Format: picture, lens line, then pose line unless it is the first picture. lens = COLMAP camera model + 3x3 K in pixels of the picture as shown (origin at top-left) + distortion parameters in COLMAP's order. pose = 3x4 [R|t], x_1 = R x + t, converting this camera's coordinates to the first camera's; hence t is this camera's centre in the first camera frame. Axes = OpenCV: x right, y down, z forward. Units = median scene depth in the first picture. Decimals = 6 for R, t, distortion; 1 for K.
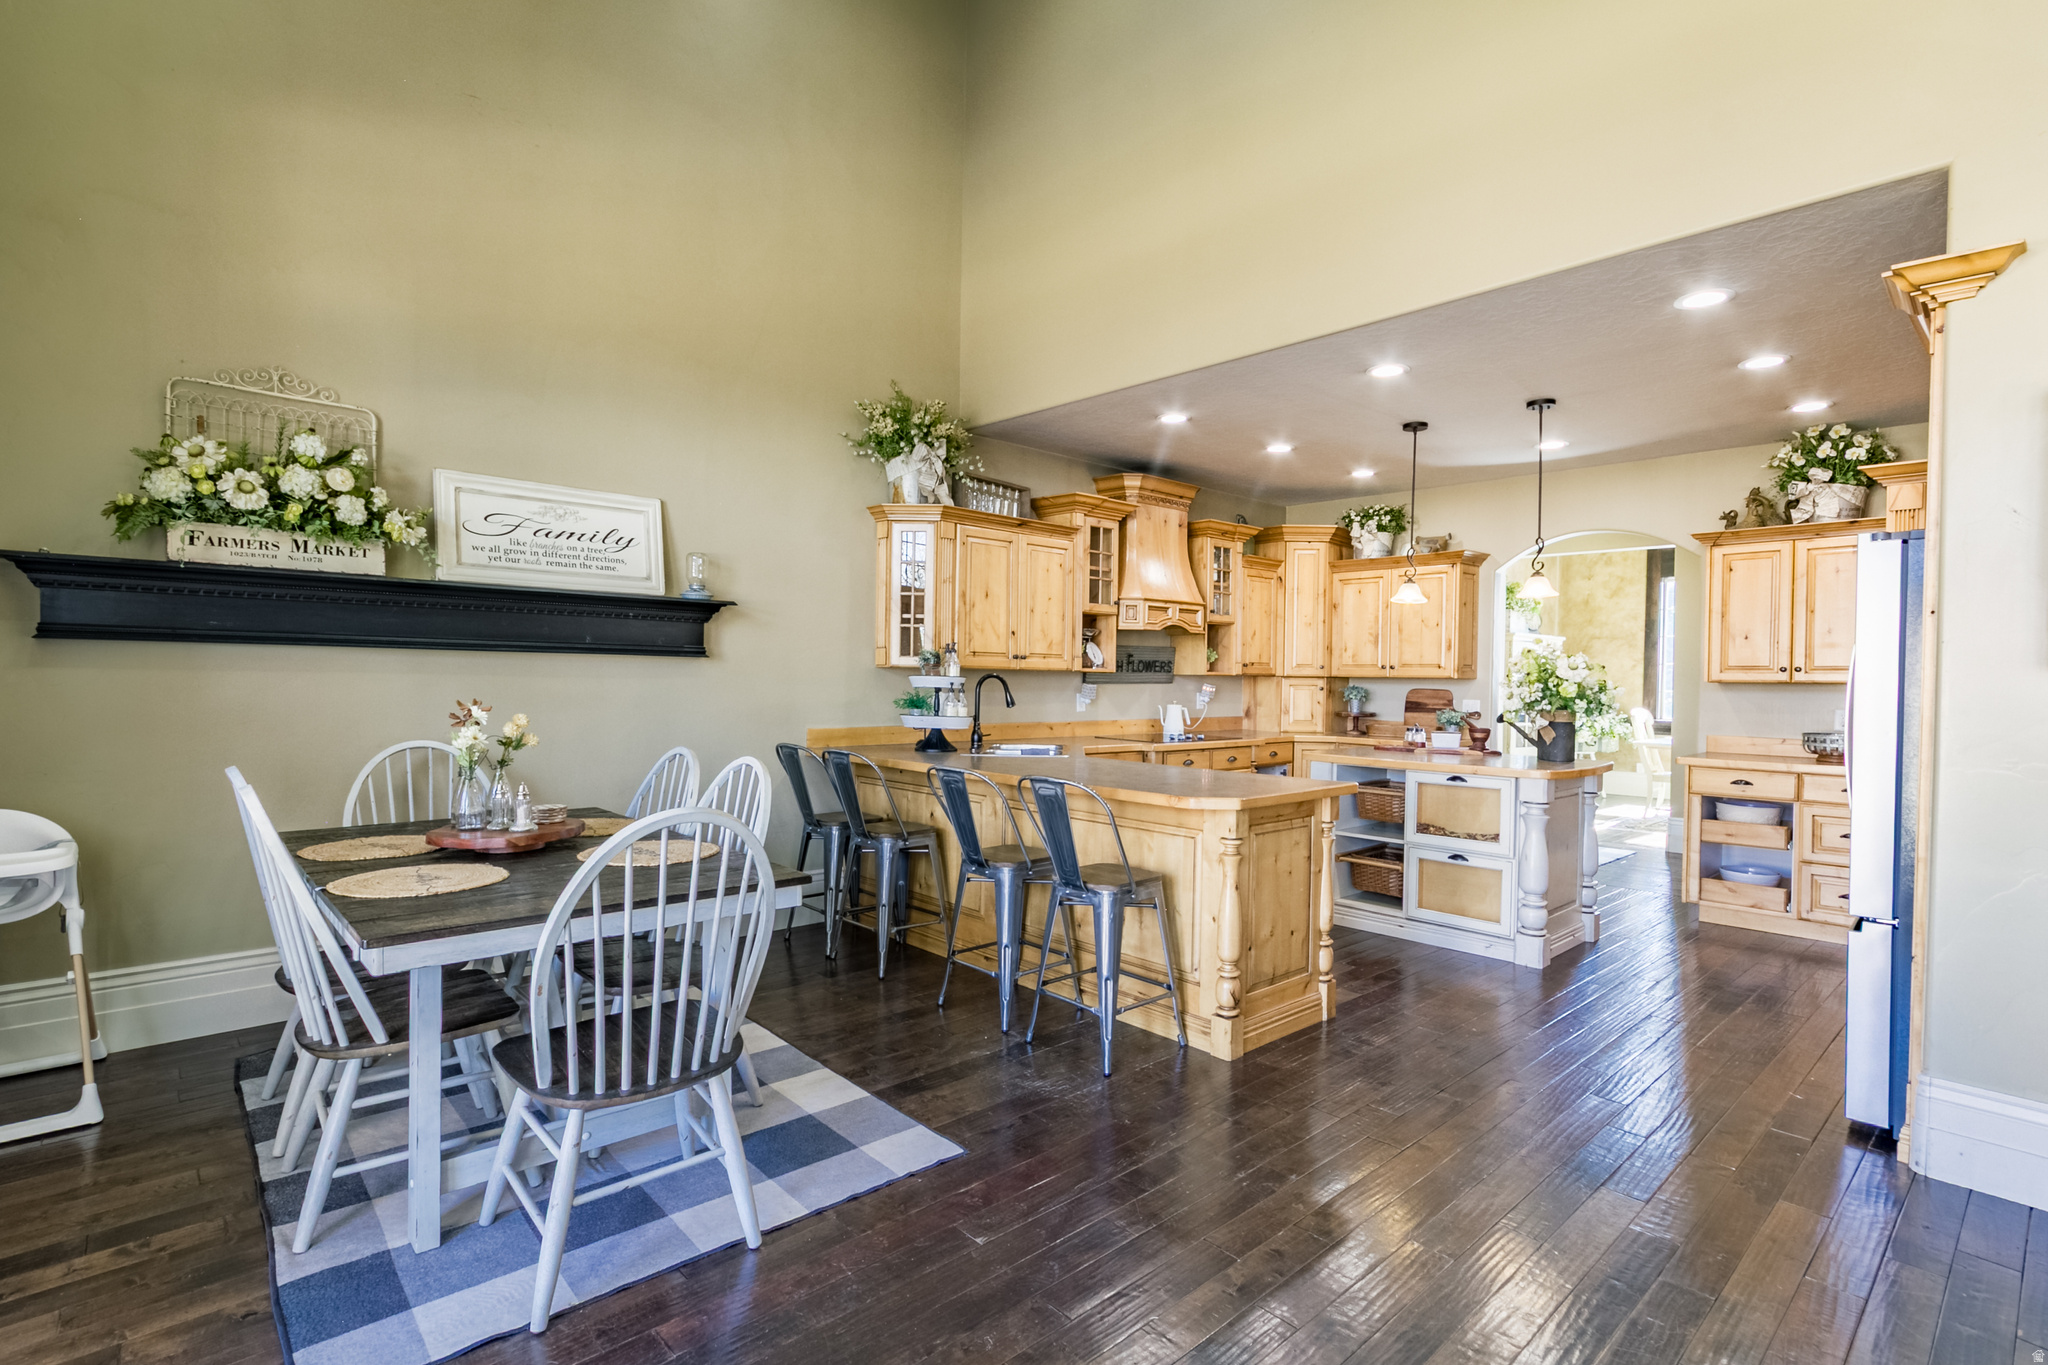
lens RADIAL K [[975.2, 0, 998.6], [0, 975.2, 705.8], [0, 0, 1]] dist [0.000680, 0.001167]
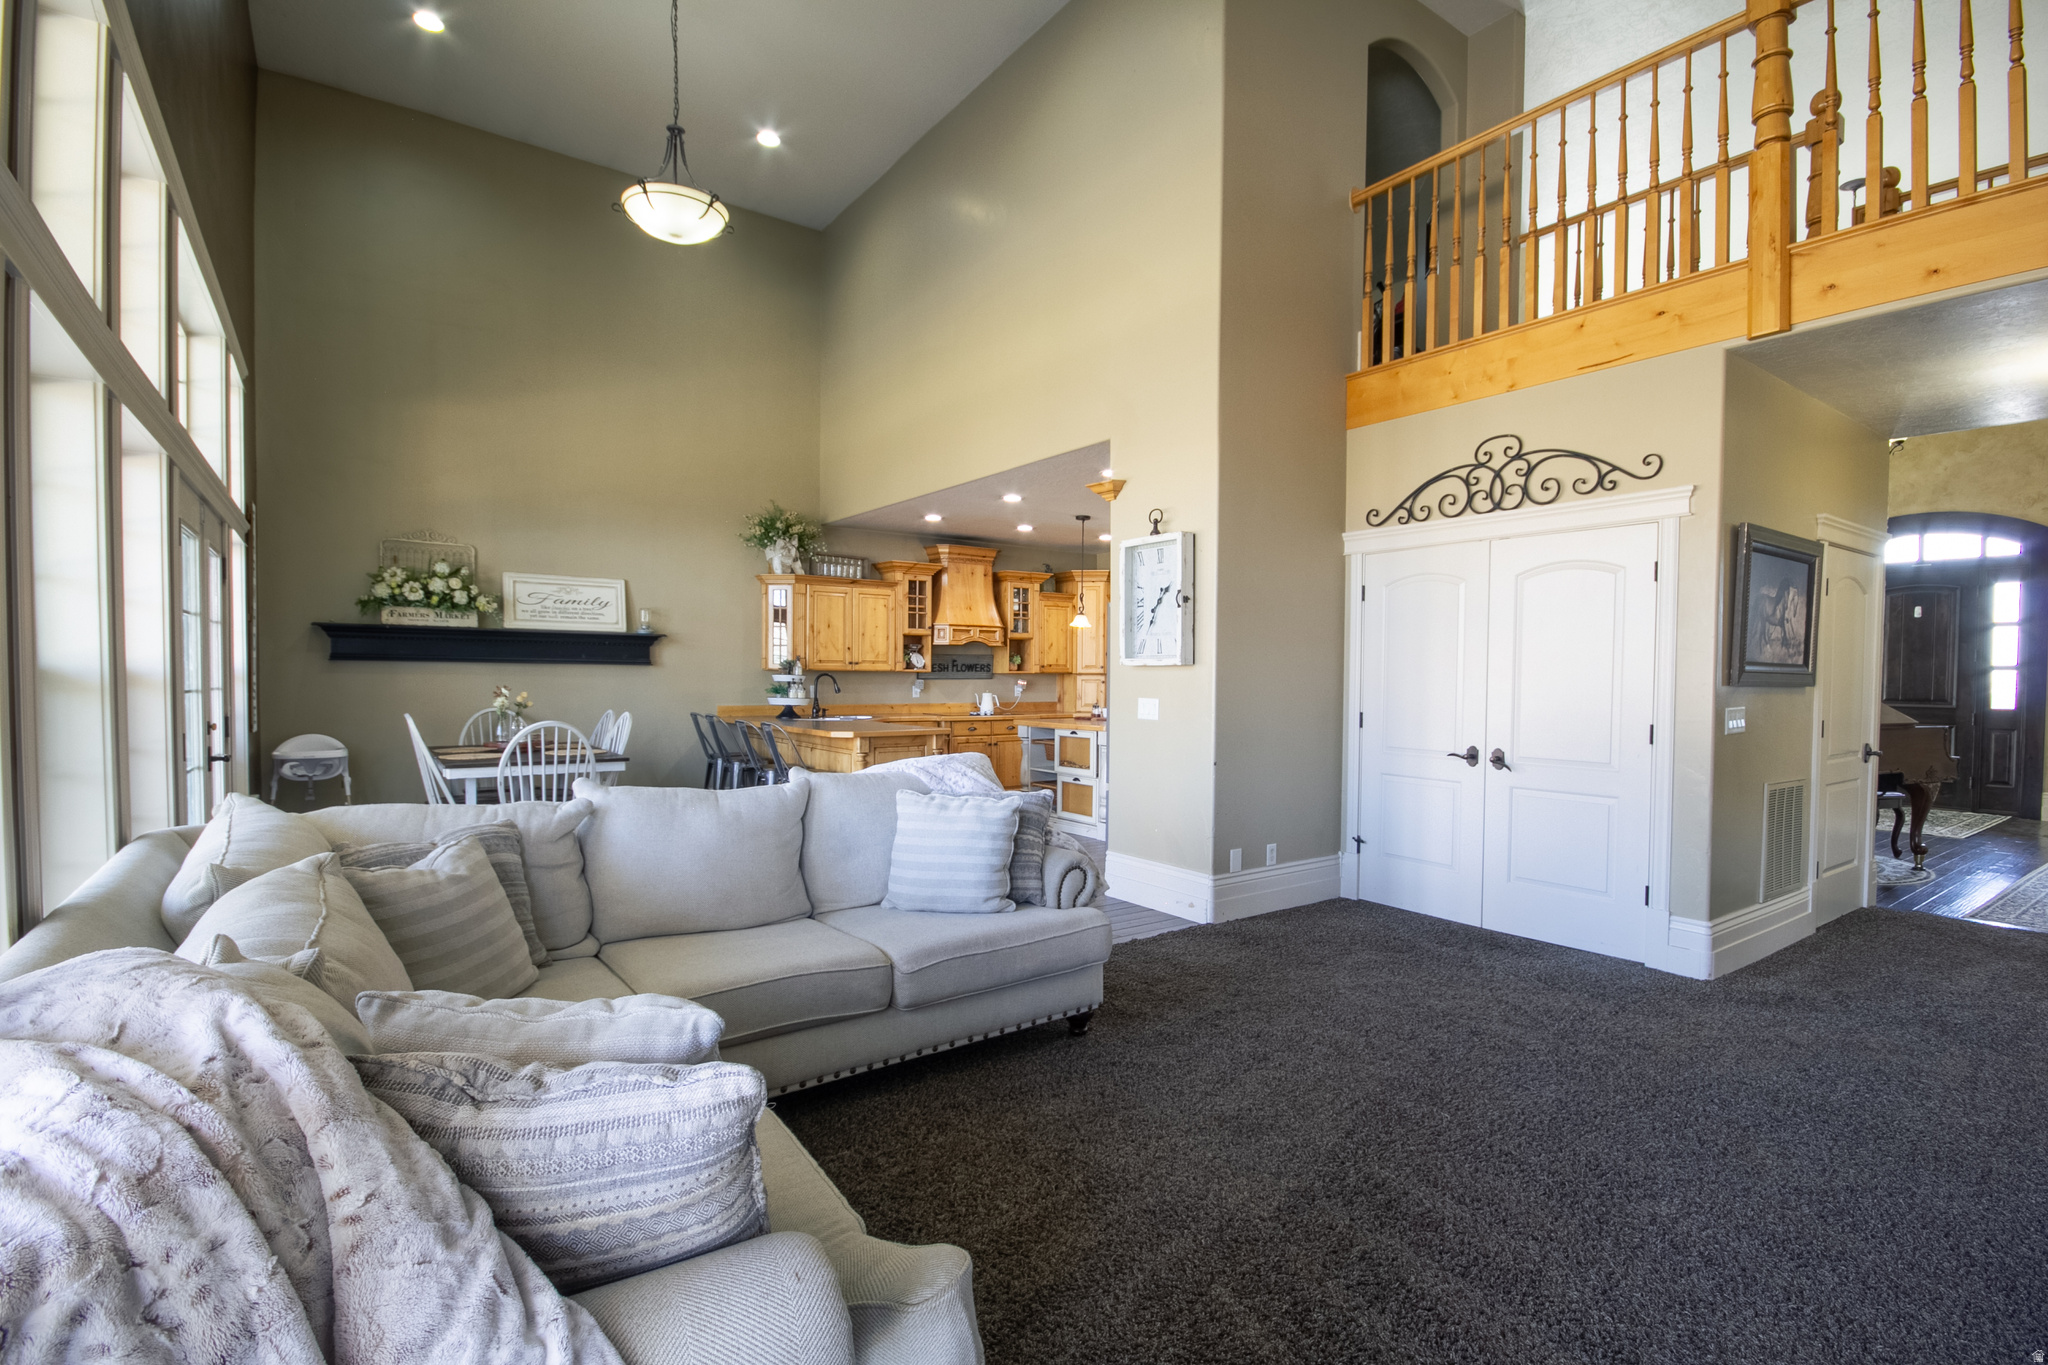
lens RADIAL K [[975.2, 0, 1021.6], [0, 975.2, 718.1], [0, 0, 1]] dist [0.000680, 0.001167]
pose [[0.991950, -0.001105, -0.126622, 0.606429], [0.002511, 0.999937, 0.010945, 0.030228], [0.126602, -0.011175, 0.991891, -0.707733]]
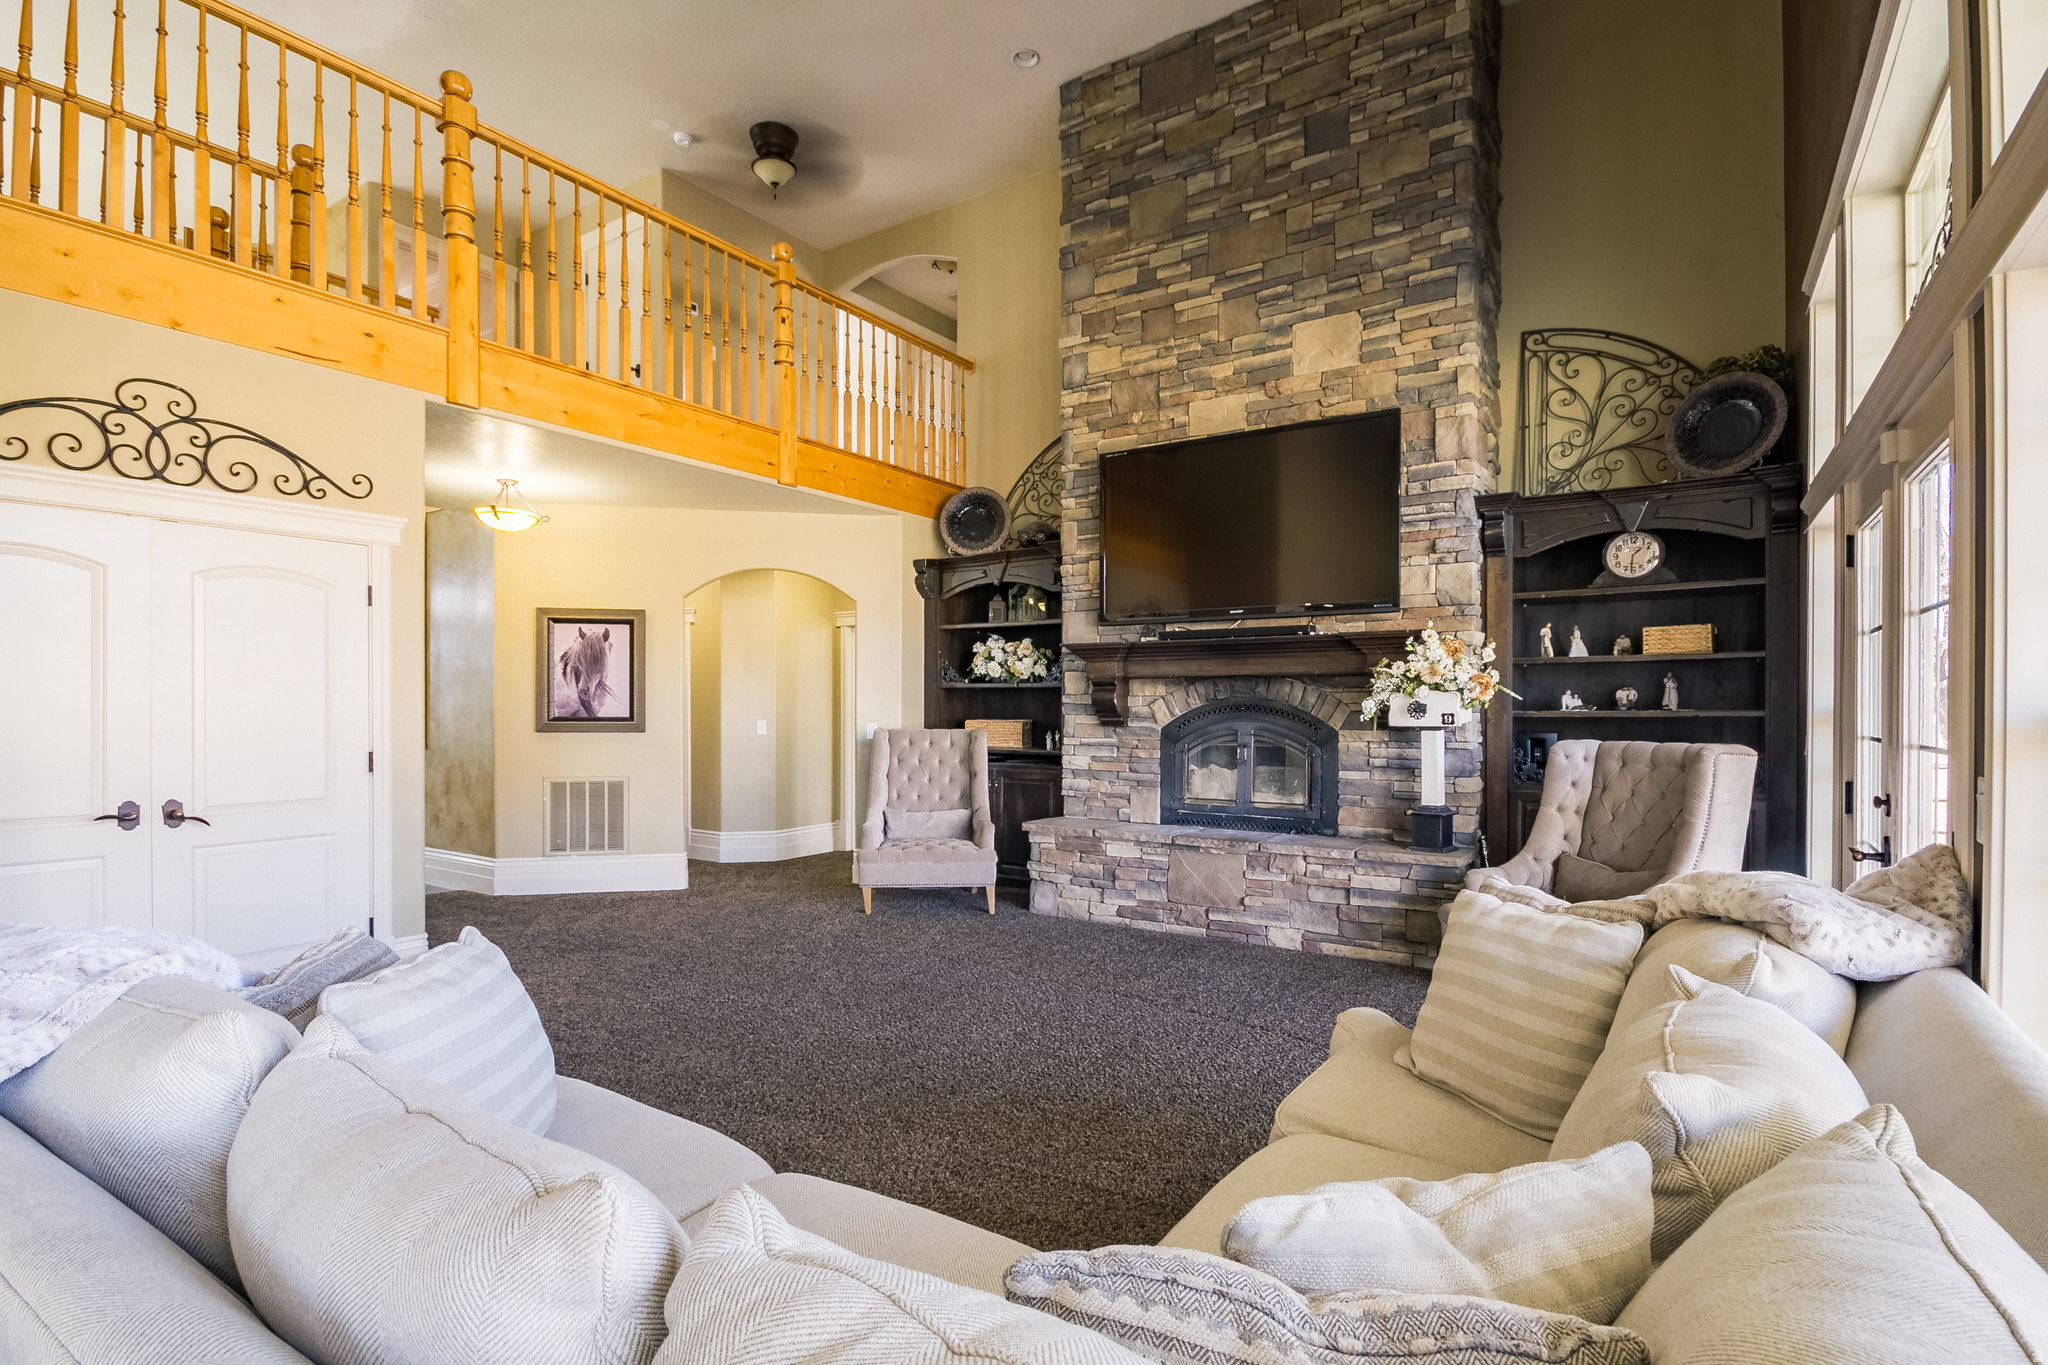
lens RADIAL K [[975.2, 0, 1076.8], [0, 975.2, 719.3], [0, 0, 1]] dist [0.000680, 0.001167]
pose [[-0.288566, -0.029988, 0.956990, -0.691485], [0.029849, 0.998742, 0.040297, -0.034314], [-0.956994, 0.040193, -0.287308, 0.689632]]
